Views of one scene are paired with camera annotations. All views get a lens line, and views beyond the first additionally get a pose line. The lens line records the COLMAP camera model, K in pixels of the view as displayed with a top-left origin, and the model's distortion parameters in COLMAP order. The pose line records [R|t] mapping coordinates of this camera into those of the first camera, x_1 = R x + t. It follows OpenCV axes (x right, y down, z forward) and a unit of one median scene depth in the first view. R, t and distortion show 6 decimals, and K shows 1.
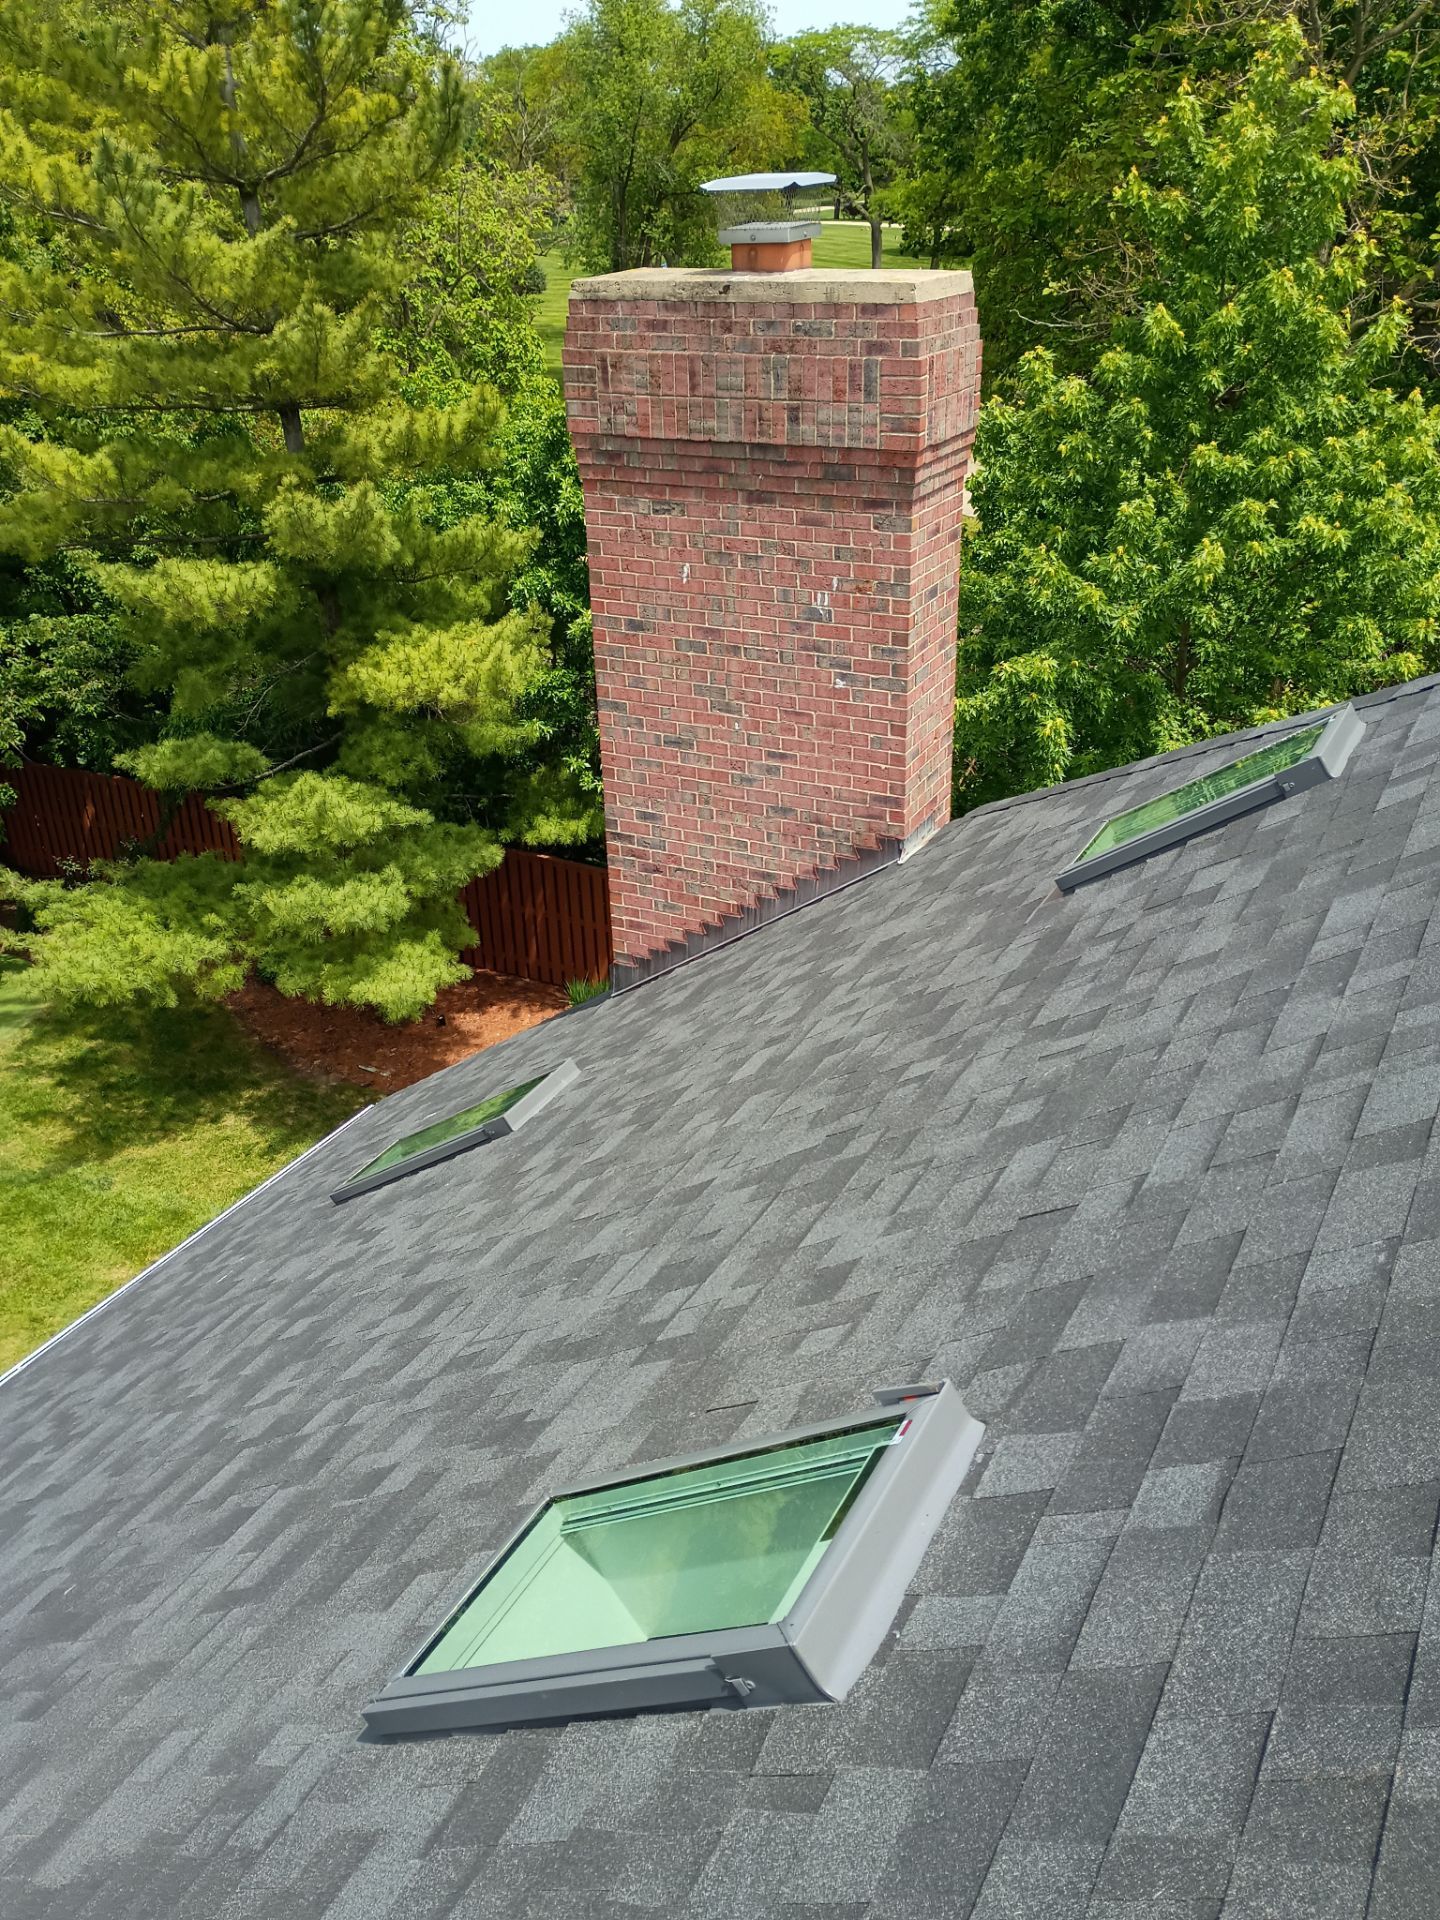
lens RADIAL K [[1612.1, 0, 715.3], [0, 1612.1, 966.0], [0, 0, 1]] dist [0.045588, -0.065148]
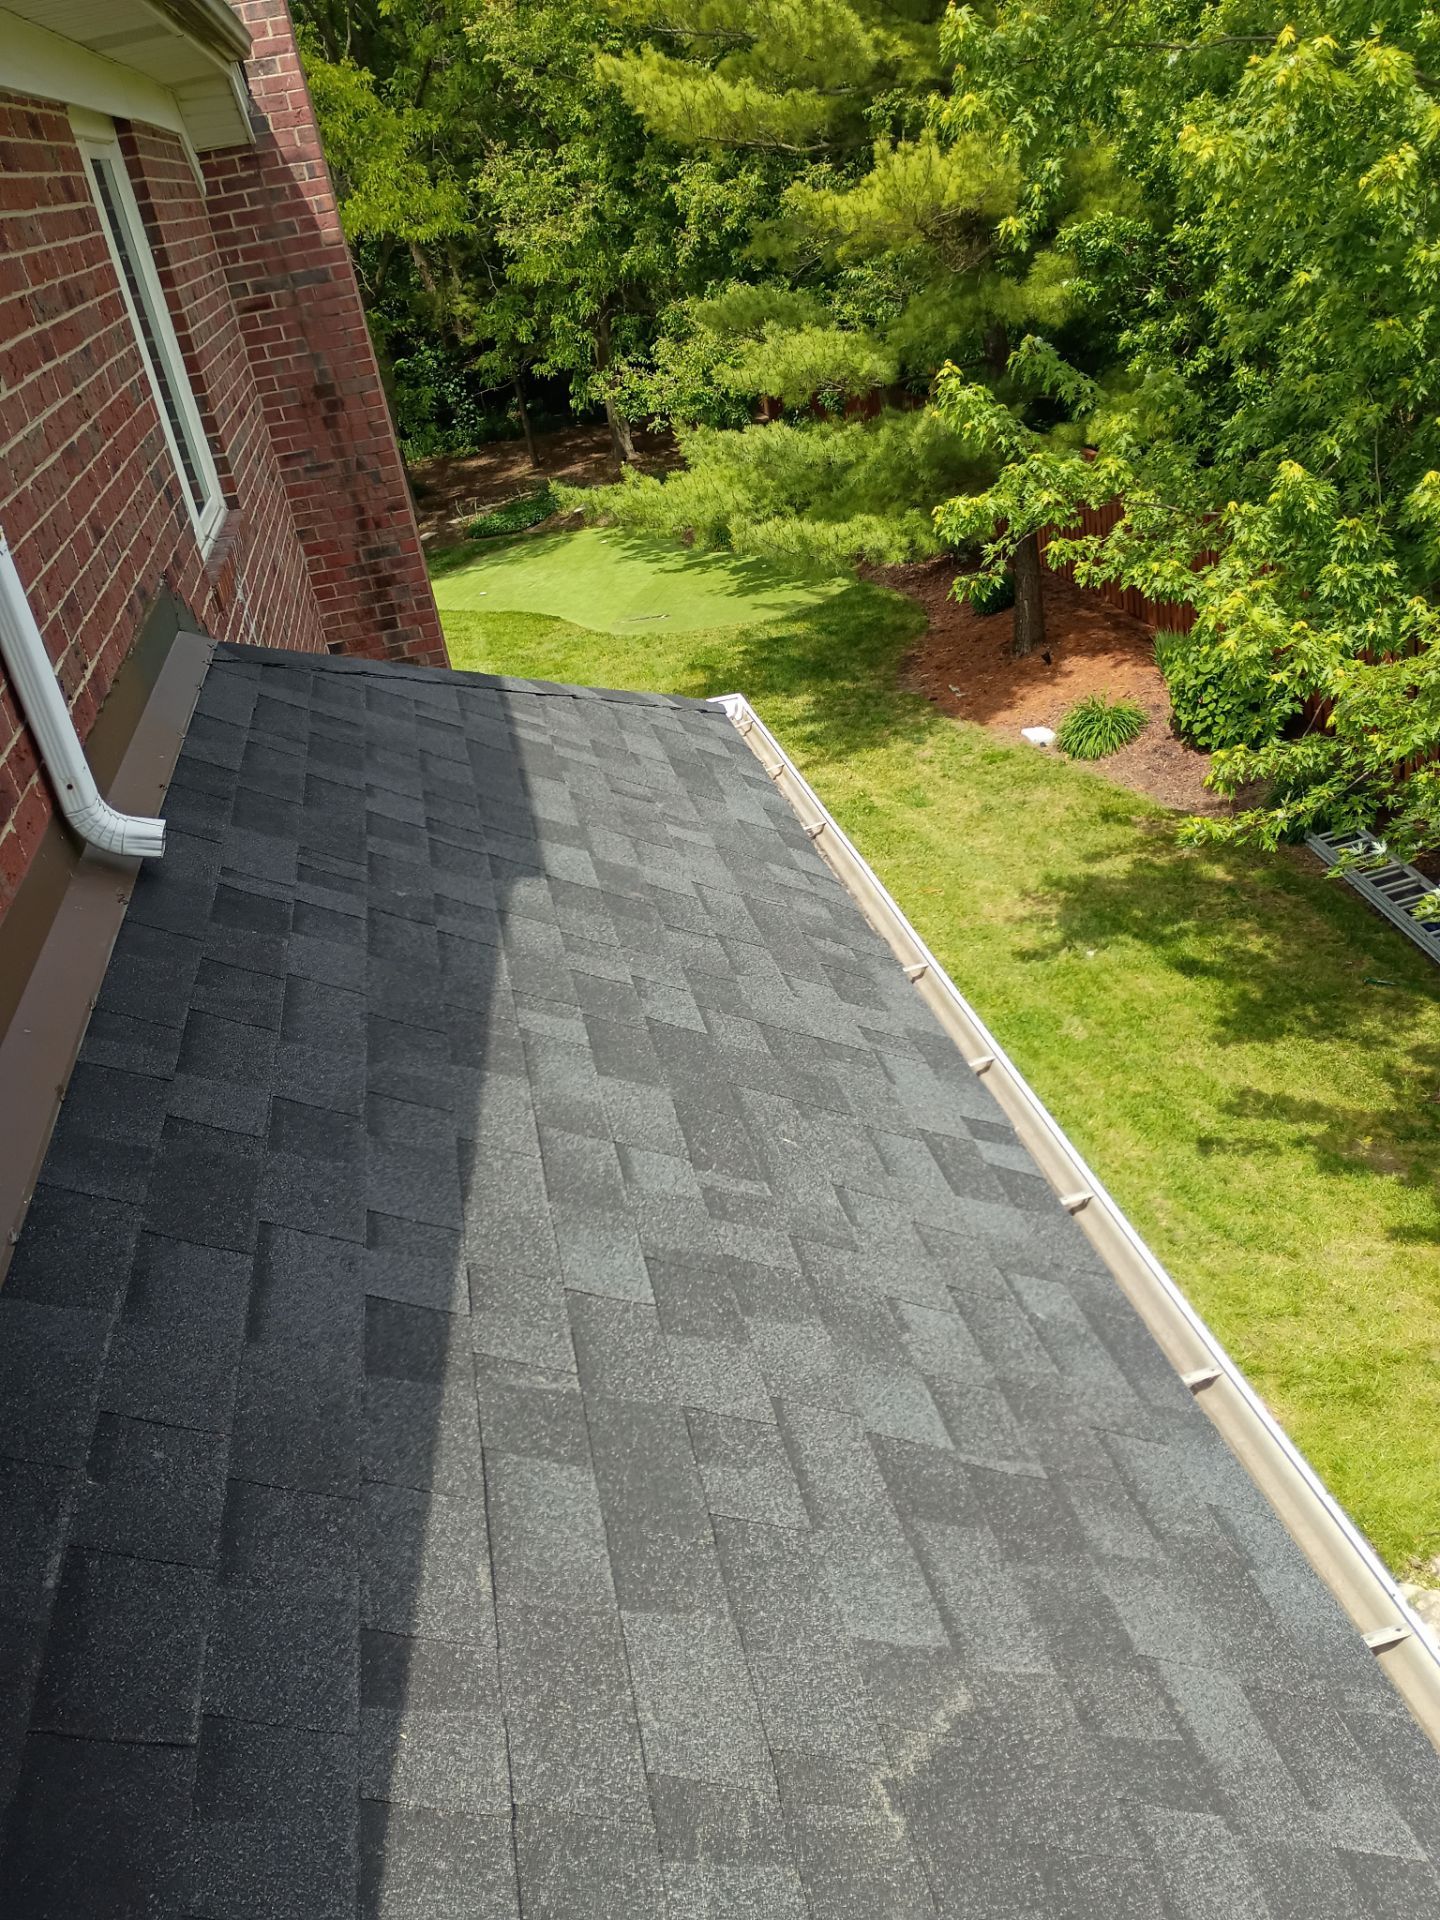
lens RADIAL K [[1647.8, 0, 717.6], [0, 1647.8, 956.4], [0, 0, 1]] dist [0.075313, -0.082016]
pose [[0.634013, 0.285186, -0.718816, 0.729194], [-0.206565, 0.958197, 0.197964, 0.081378], [0.745224, 0.022970, 0.666418, 0.358629]]
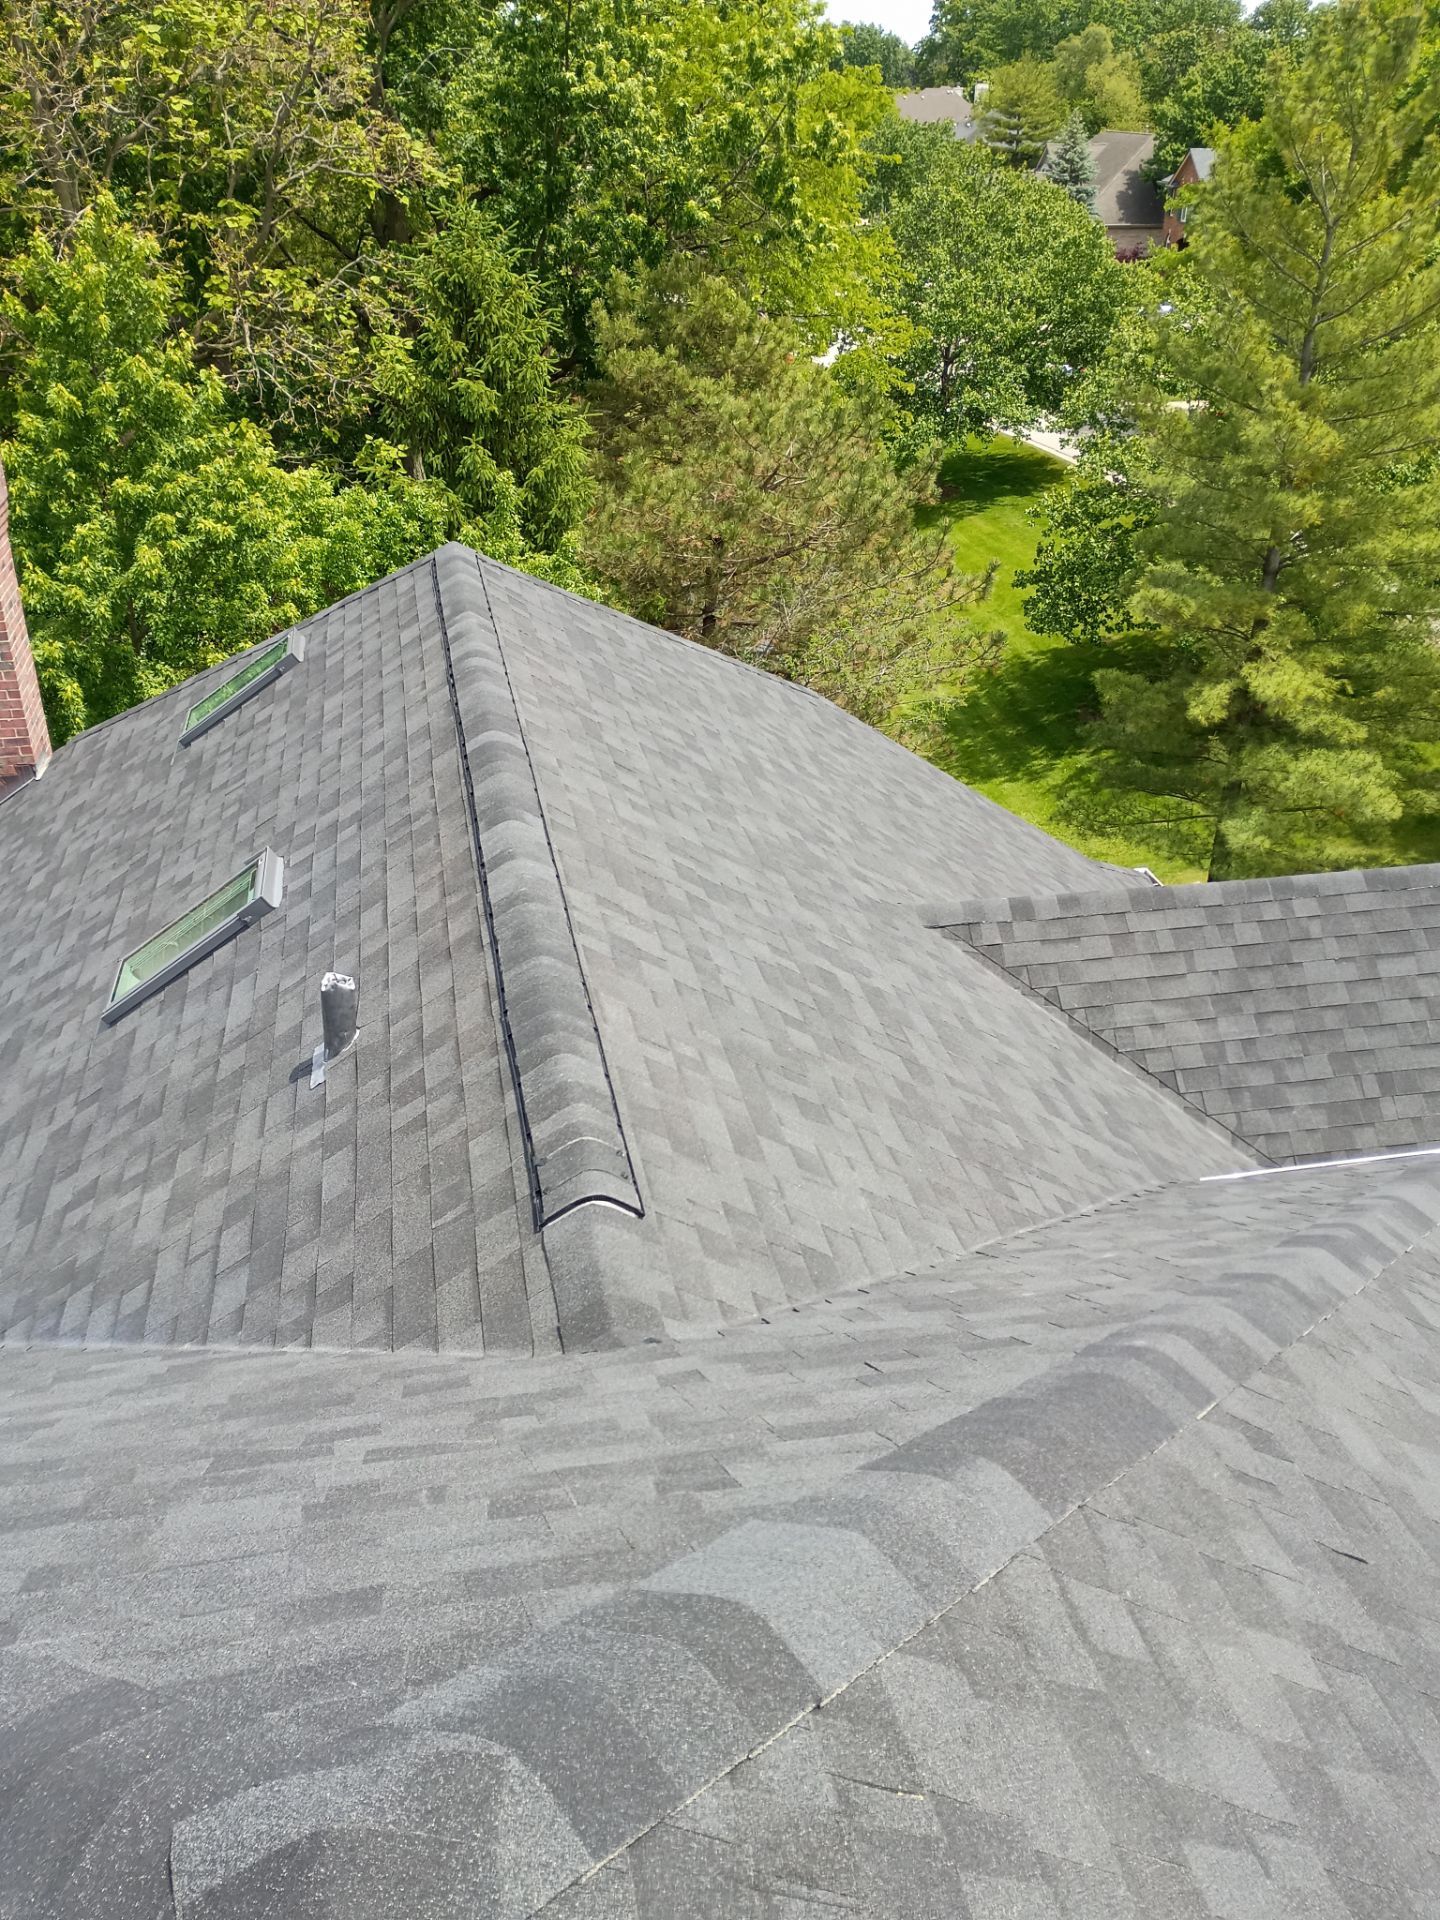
lens RADIAL K [[1647.8, 0, 717.6], [0, 1647.8, 956.4], [0, 0, 1]] dist [0.075313, -0.082016]
pose [[0.777710, -0.264421, 0.570306, -0.222118], [0.261371, 0.961109, 0.089193, 0.084448], [-0.571710, 0.079695, 0.816576, -0.440284]]
